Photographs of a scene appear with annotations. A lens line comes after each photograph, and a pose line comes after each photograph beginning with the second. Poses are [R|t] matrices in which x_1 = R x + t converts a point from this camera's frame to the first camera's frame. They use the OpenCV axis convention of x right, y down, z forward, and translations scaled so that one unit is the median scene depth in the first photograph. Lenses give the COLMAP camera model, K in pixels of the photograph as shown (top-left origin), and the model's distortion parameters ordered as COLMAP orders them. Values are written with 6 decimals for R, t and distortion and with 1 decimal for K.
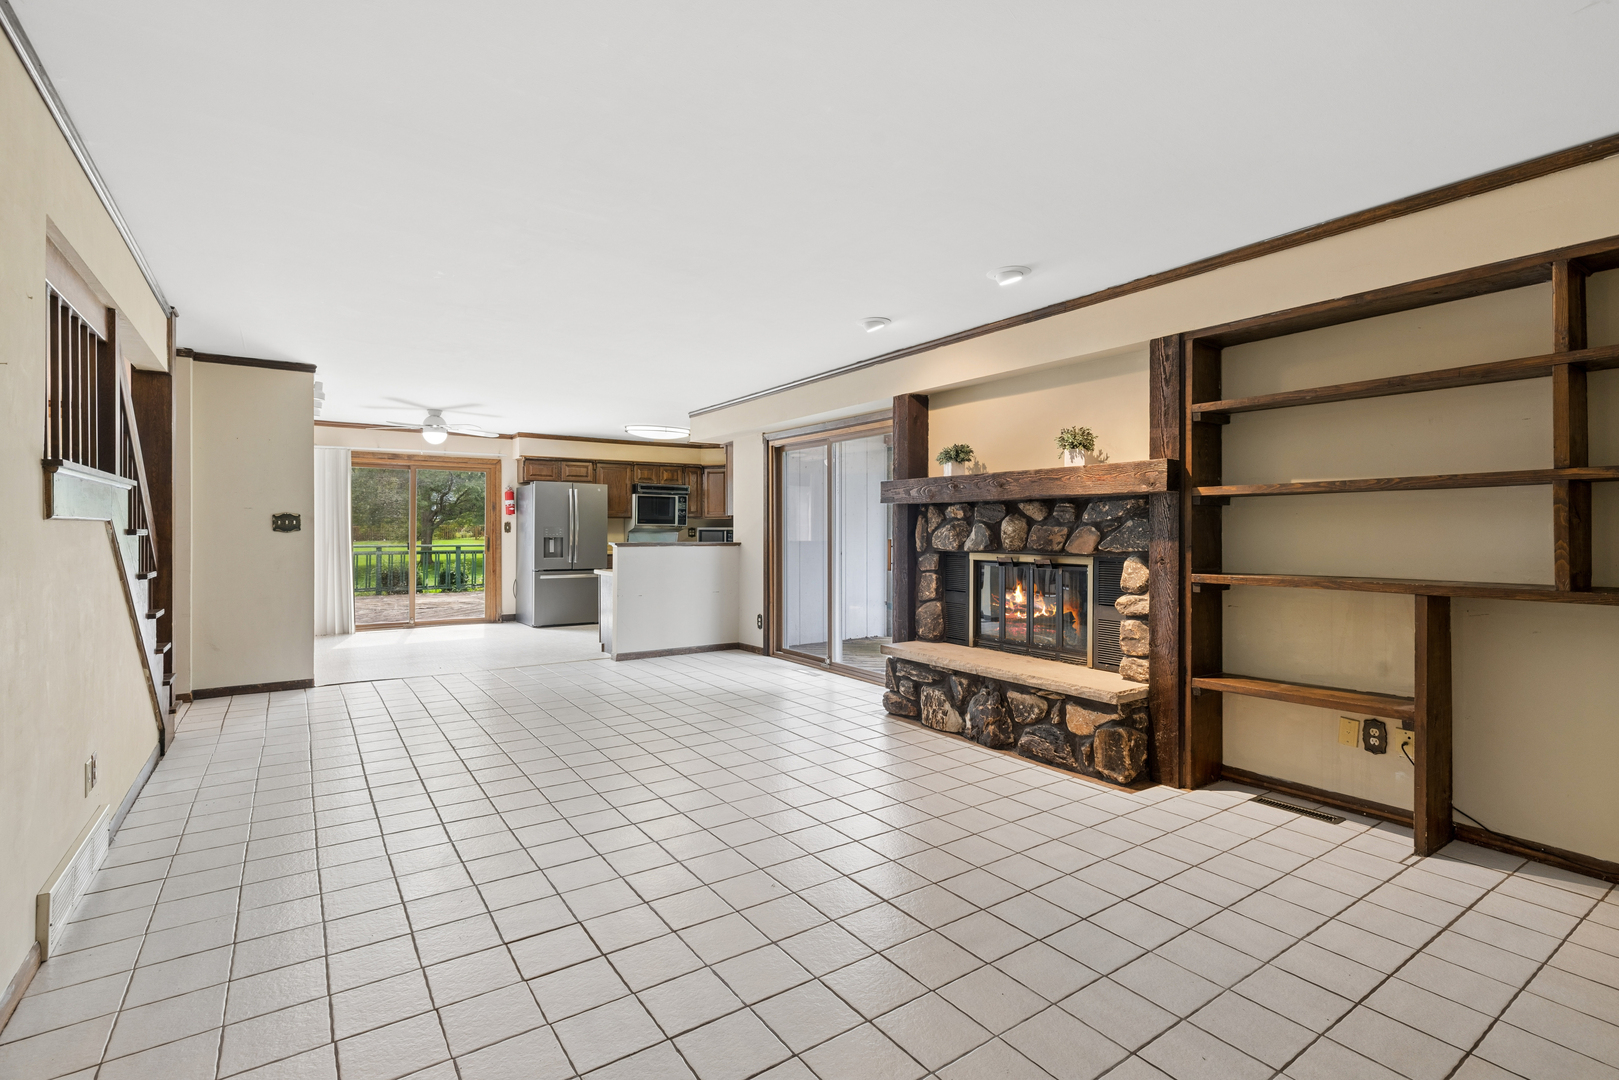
lens RADIAL K [[746.8, 0, 810.7], [0, 746.8, 530.5], [0, 0, 1]] dist [-0.001433, 0.000151]
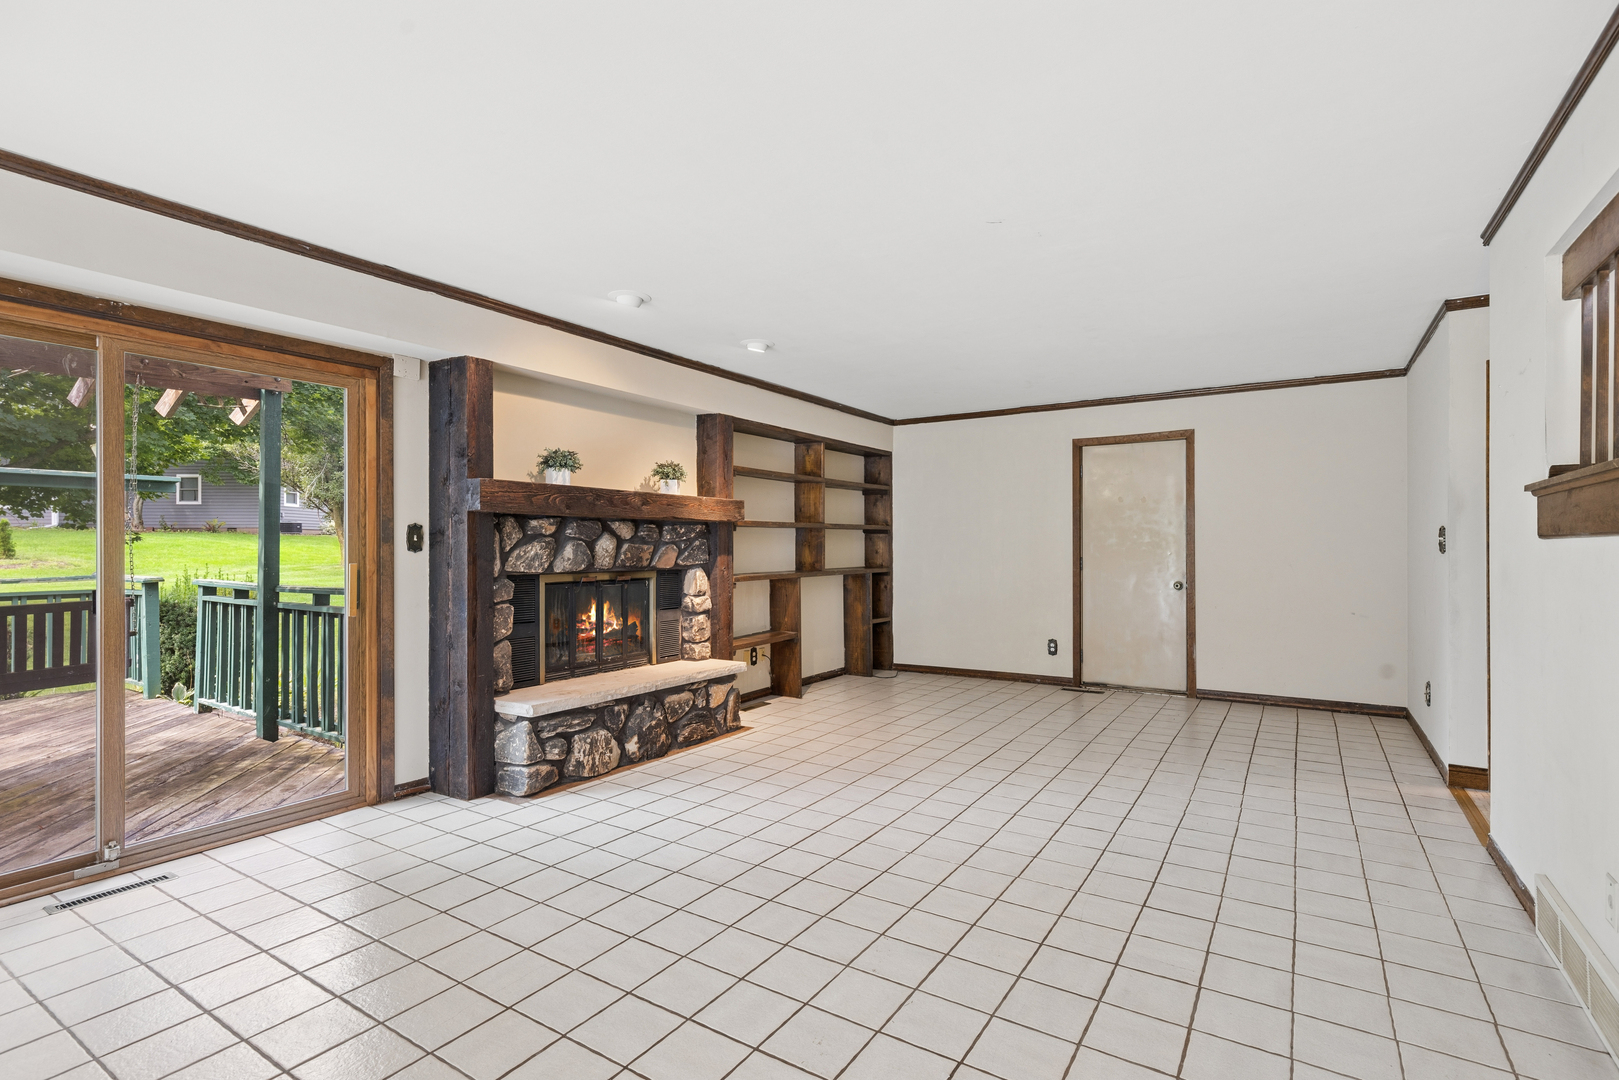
lens RADIAL K [[772.7, 0, 814.6], [0, 772.7, 544.9], [0, 0, 1]] dist [0.002513, 0.000181]
pose [[-0.380408, -0.002038, 0.924817, -0.808917], [-0.002041, 0.999997, 0.001364, -0.006812], [-0.924817, -0.001369, -0.380411, 1.168783]]
